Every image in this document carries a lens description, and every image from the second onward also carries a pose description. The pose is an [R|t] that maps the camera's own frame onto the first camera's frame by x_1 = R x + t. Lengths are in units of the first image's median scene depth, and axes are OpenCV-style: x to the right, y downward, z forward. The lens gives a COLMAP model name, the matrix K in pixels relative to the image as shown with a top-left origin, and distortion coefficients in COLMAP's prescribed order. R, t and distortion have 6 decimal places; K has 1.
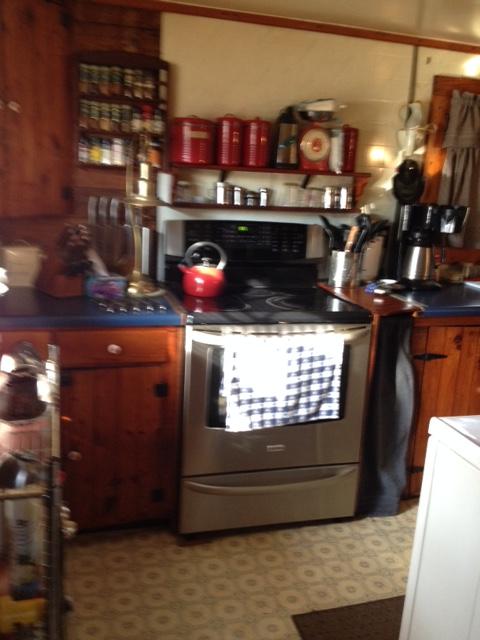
lens RADIAL K [[612.1, 0, 240.0], [0, 612.1, 320.0], [0, 0, 1]] dist [0.152887, -0.304482]
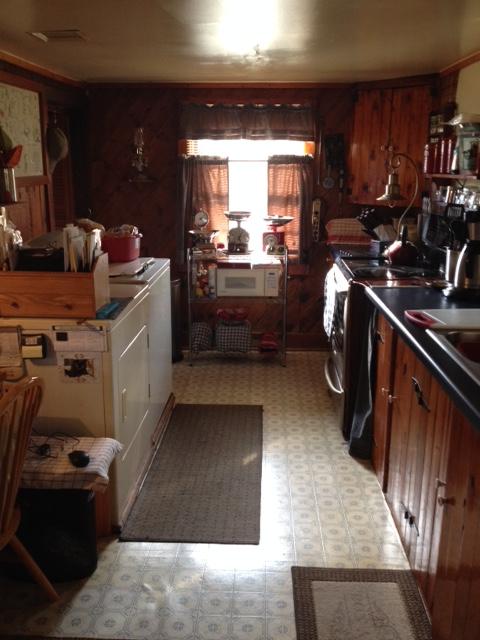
lens RADIAL K [[612.1, 0, 240.0], [0, 612.1, 320.0], [0, 0, 1]] dist [0.152887, -0.304482]
pose [[-0.335305, 0.174638, -0.925782, 1.403414], [-0.250925, 0.930619, 0.266431, -0.200810], [0.908079, 0.321637, -0.268220, 1.049526]]
